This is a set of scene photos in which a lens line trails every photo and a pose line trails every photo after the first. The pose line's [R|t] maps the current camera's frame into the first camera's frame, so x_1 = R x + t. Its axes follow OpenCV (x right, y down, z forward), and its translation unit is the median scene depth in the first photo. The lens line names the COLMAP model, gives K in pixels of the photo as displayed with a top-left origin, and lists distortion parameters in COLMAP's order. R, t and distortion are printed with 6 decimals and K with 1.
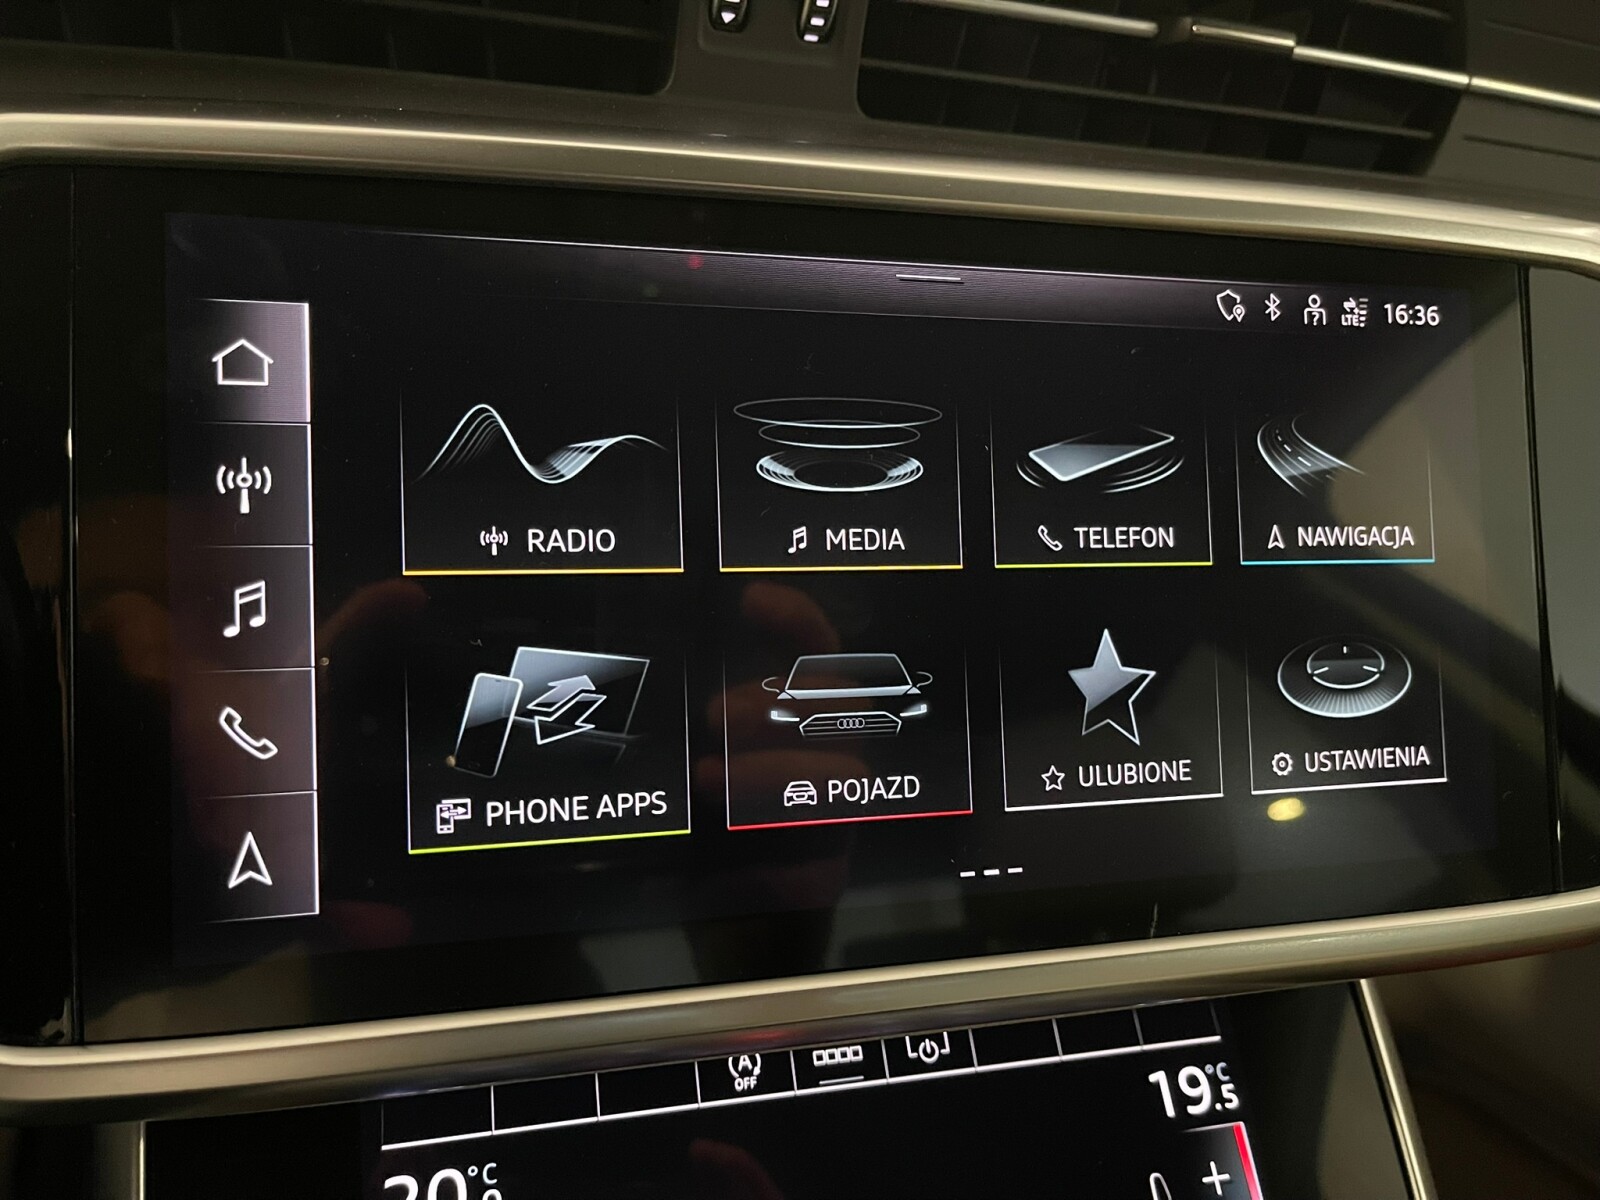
lens RADIAL K [[1227.9, 0, 801.1], [0, 1227.9, 610.3], [0, 0, 1]] dist [0.066379, -0.075283]
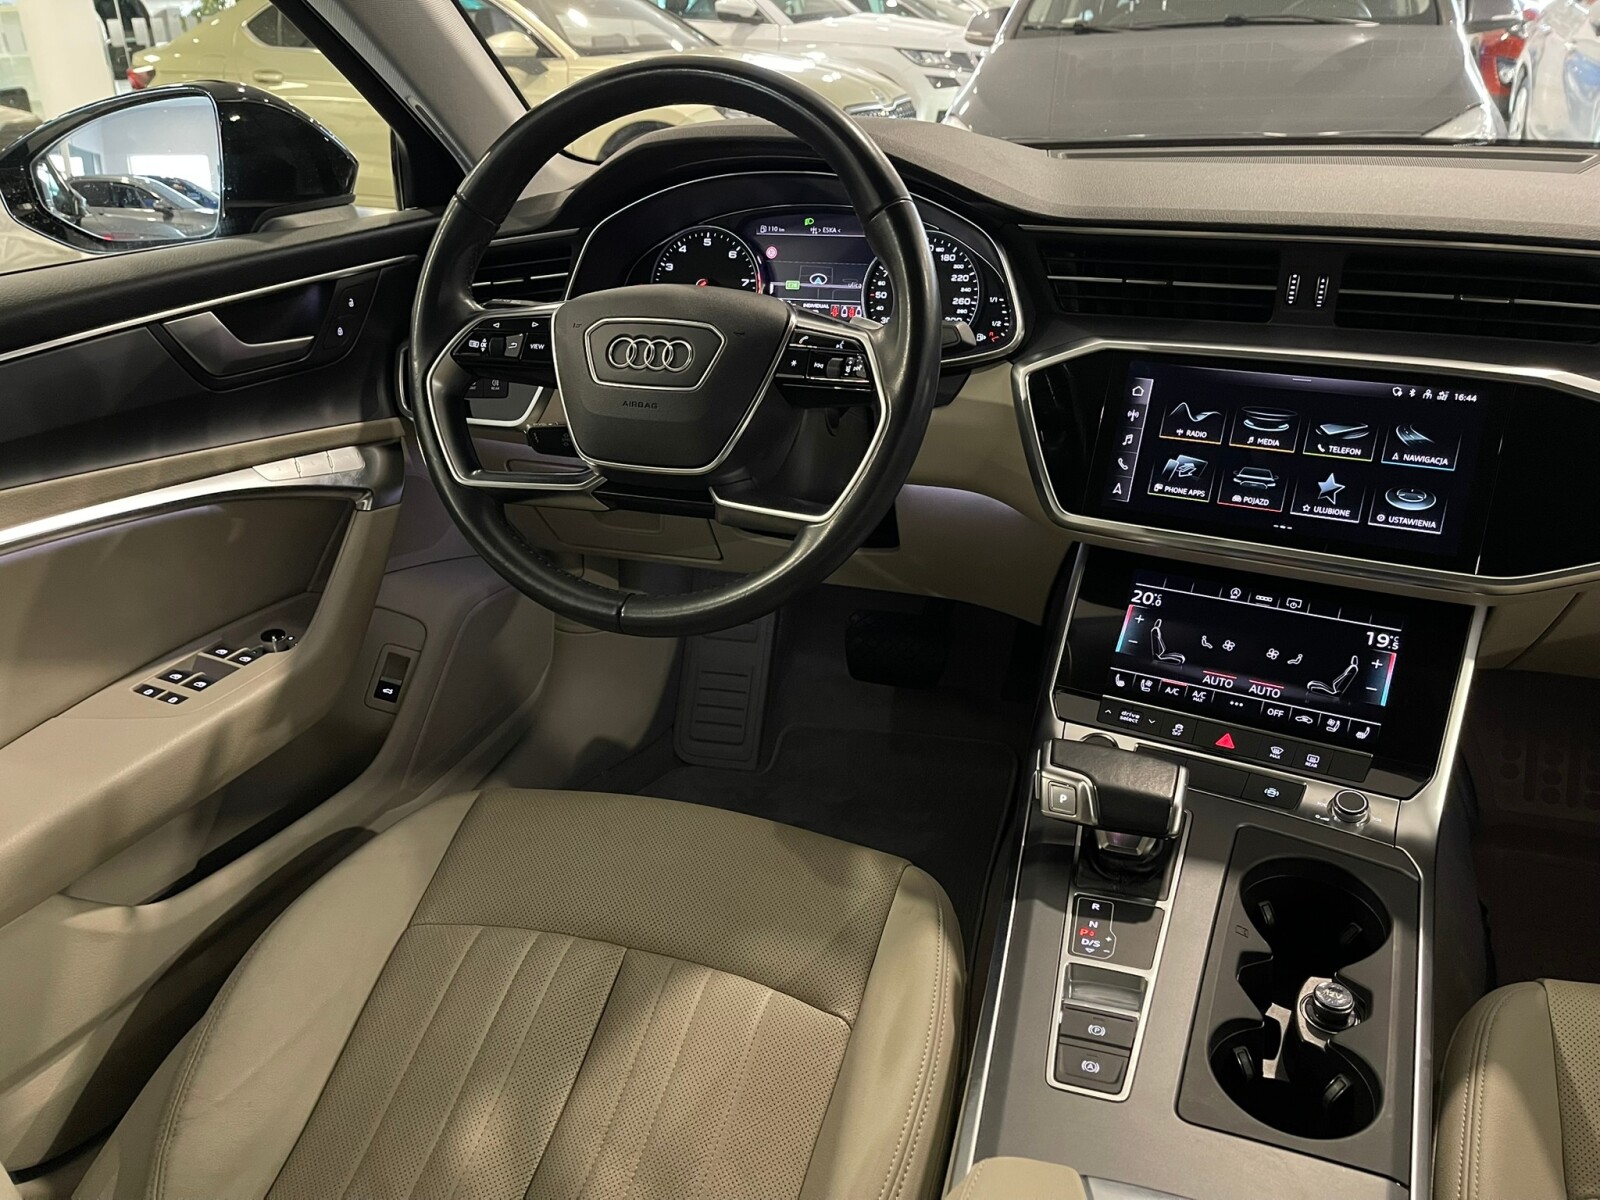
lens RADIAL K [[1227.9, 0, 791.5], [0, 1227.9, 601.8], [0, 0, 1]] dist [0.066379, -0.075283]
pose [[0.709484, 0.188996, -0.678906, 1.617190], [-0.188387, 0.979172, 0.075714, 0.399459], [0.679075, 0.074180, 0.730311, -2.711655]]
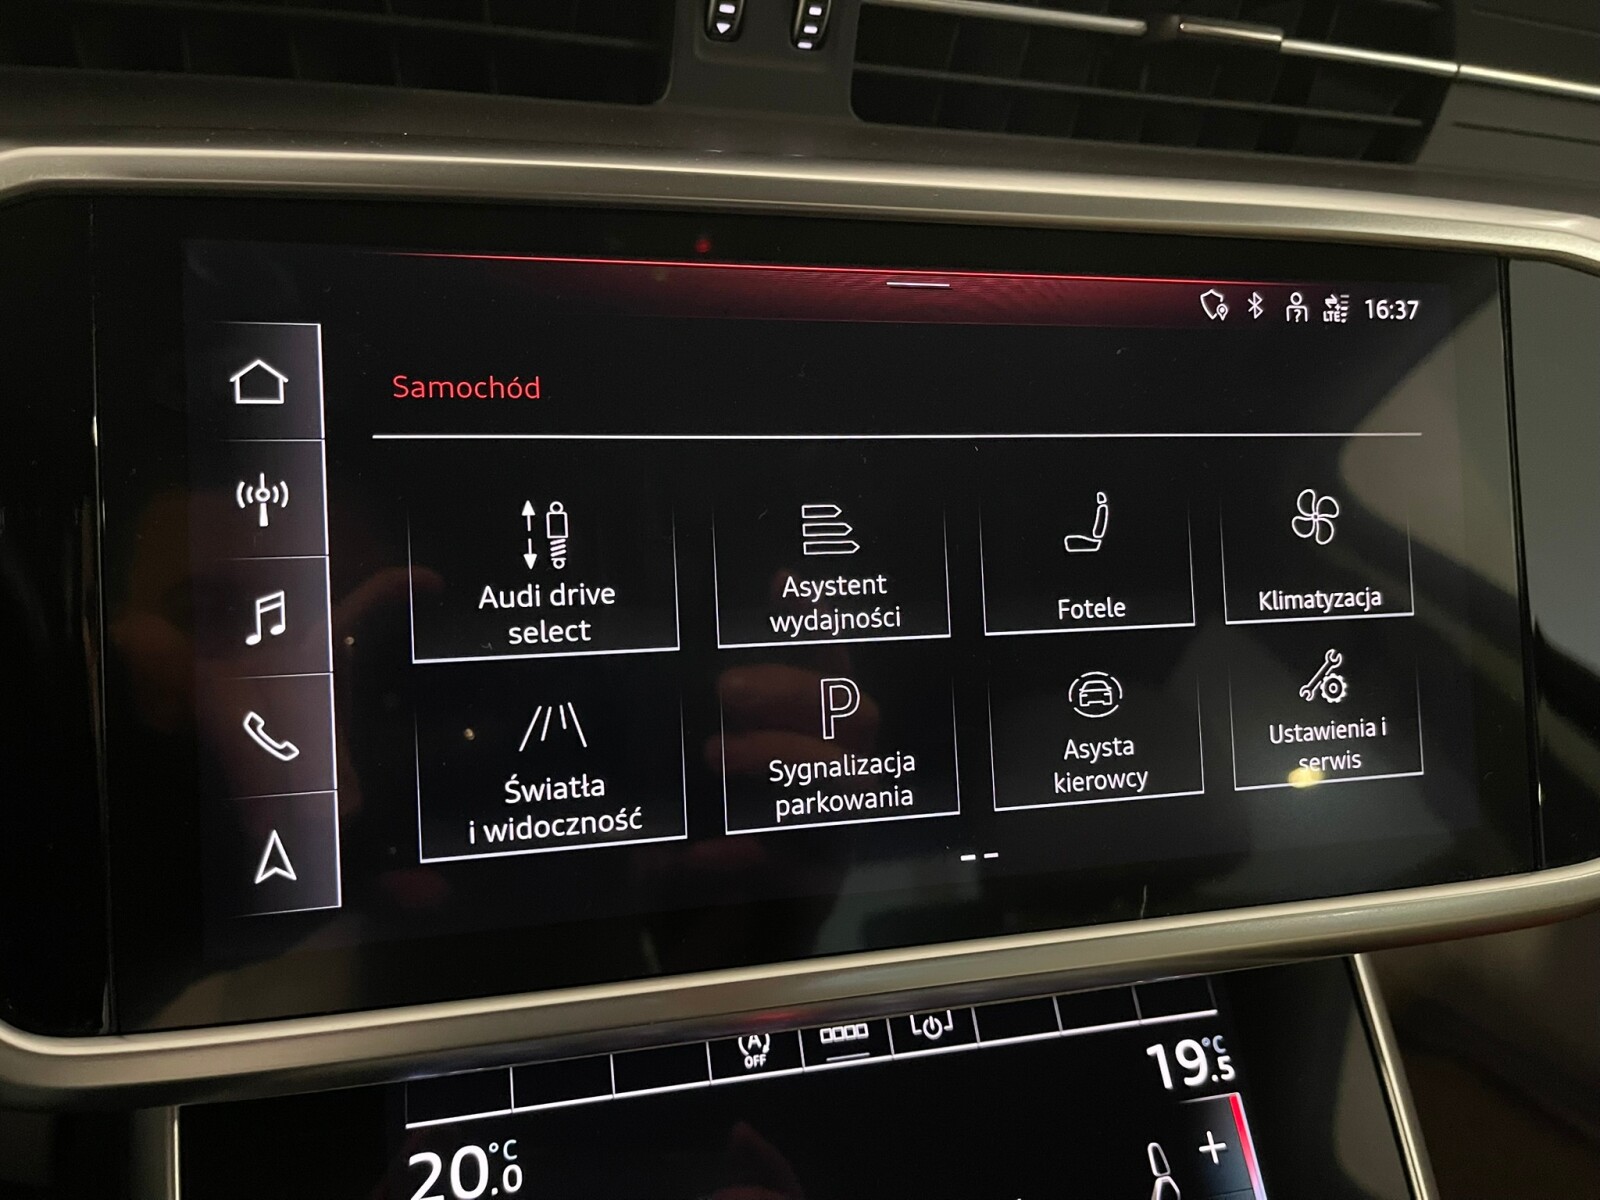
lens RADIAL K [[1227.9, 0, 807.8], [0, 1227.9, 601.9], [0, 0, 1]] dist [0.066379, -0.075283]
pose [[0.999878, -0.013291, -0.008218, 0.014005], [0.013407, 0.999809, 0.014228, -0.017950], [0.008027, -0.014336, 0.999865, -0.033309]]
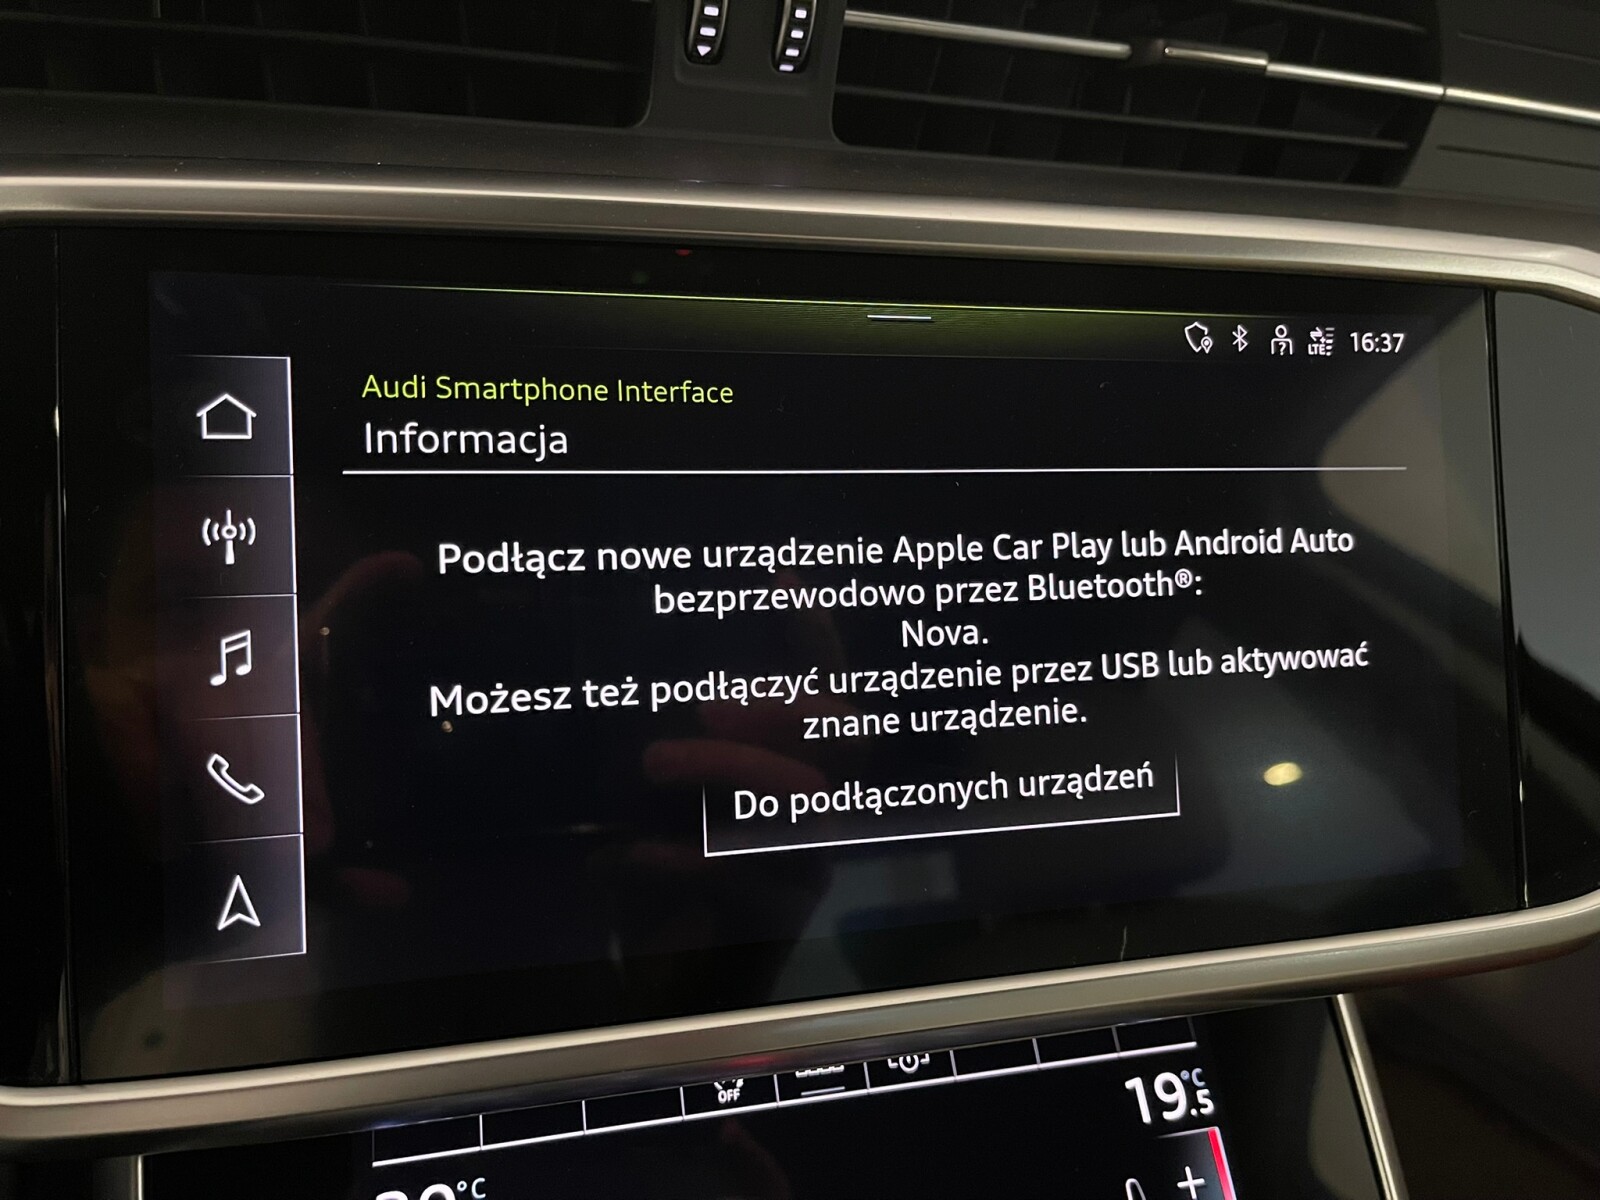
lens RADIAL K [[1227.9, 0, 794.1], [0, 1227.9, 591.6], [0, 0, 1]] dist [0.066379, -0.075283]
pose [[0.999977, -0.006252, -0.002728, 0.015753], [0.006284, 0.999910, 0.011871, -0.049967], [0.002653, -0.011888, 0.999926, -0.018865]]
